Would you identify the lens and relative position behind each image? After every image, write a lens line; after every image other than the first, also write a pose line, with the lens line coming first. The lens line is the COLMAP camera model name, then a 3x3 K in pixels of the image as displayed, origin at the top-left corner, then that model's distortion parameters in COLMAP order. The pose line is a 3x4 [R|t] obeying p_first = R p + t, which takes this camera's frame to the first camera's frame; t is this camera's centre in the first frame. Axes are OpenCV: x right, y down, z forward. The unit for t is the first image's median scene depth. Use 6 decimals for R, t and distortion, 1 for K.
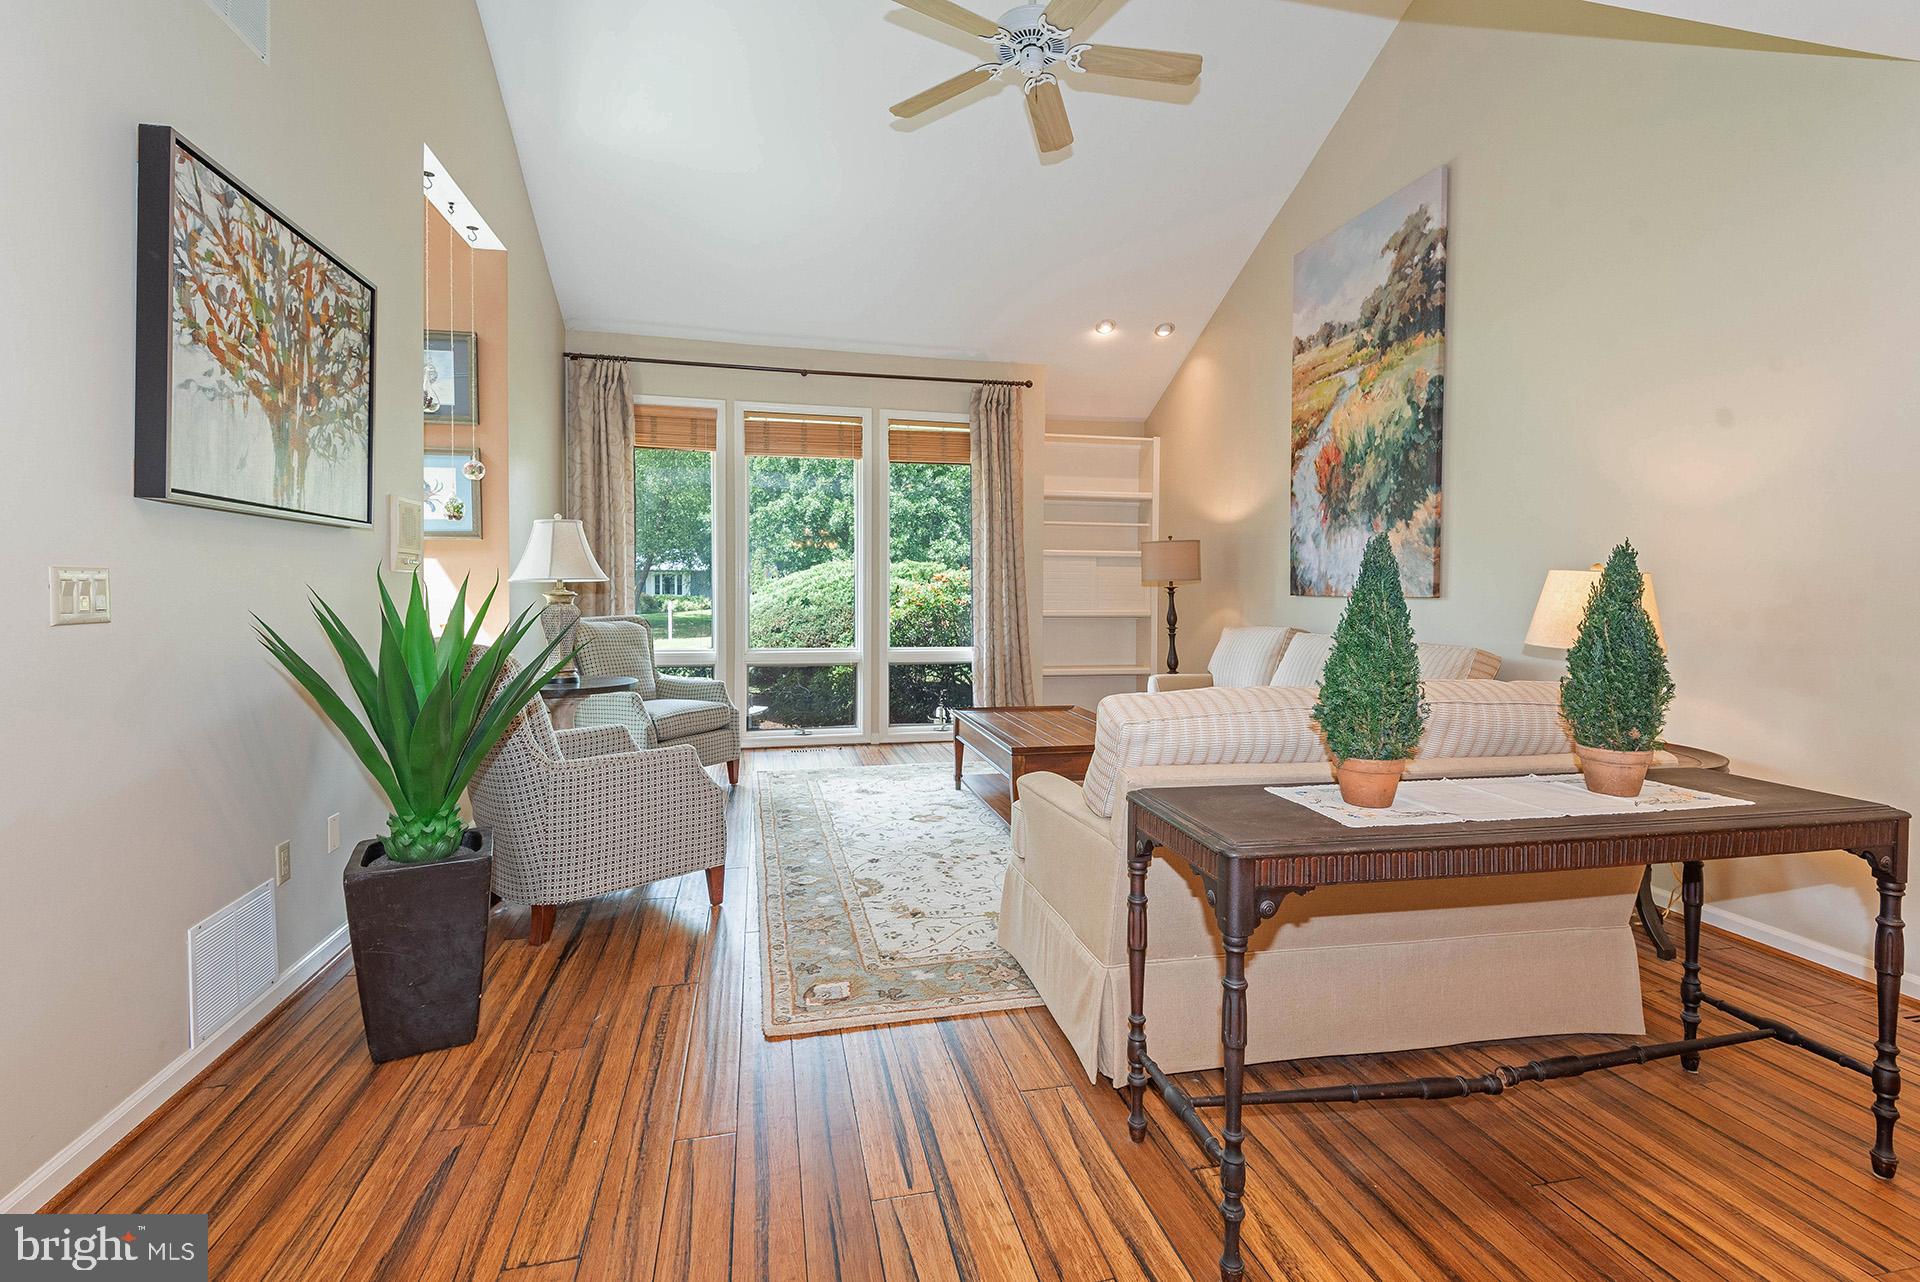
lens RADIAL K [[857.3, 0, 960.0], [0, 857.3, 641.0], [0, 0, 1]] dist [-0.017594, -0.000548]
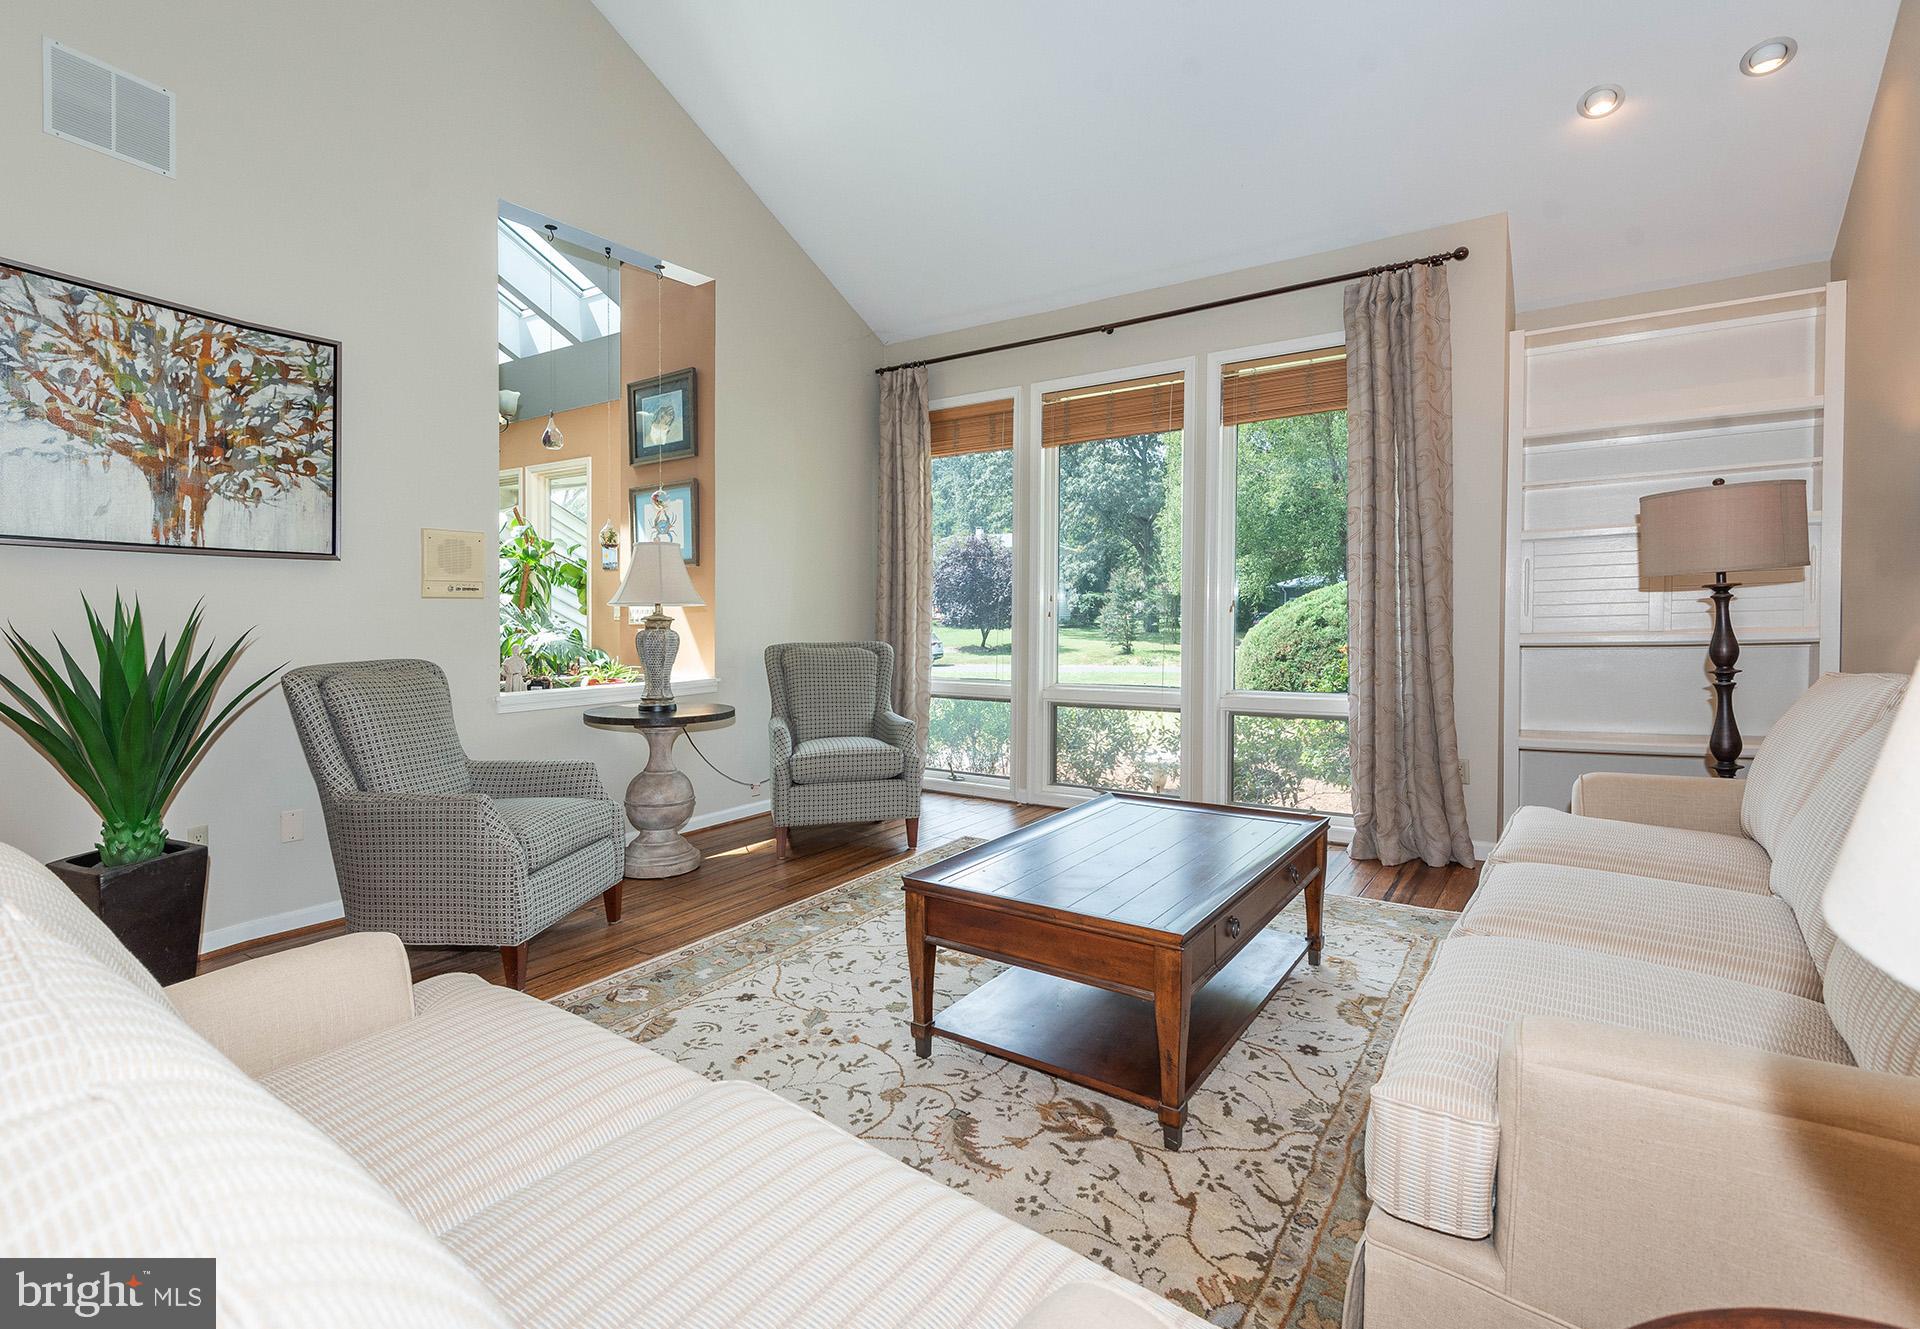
lens RADIAL K [[886.2, 0, 958.9], [0, 886.2, 647.2], [0, 0, 1]] dist [-0.015916, 0.001391]
pose [[0.669741, 0.013196, -0.742478, 0.816197], [-0.033613, 0.999356, -0.012558, -0.035446], [0.741834, 0.033368, 0.669753, 0.963349]]
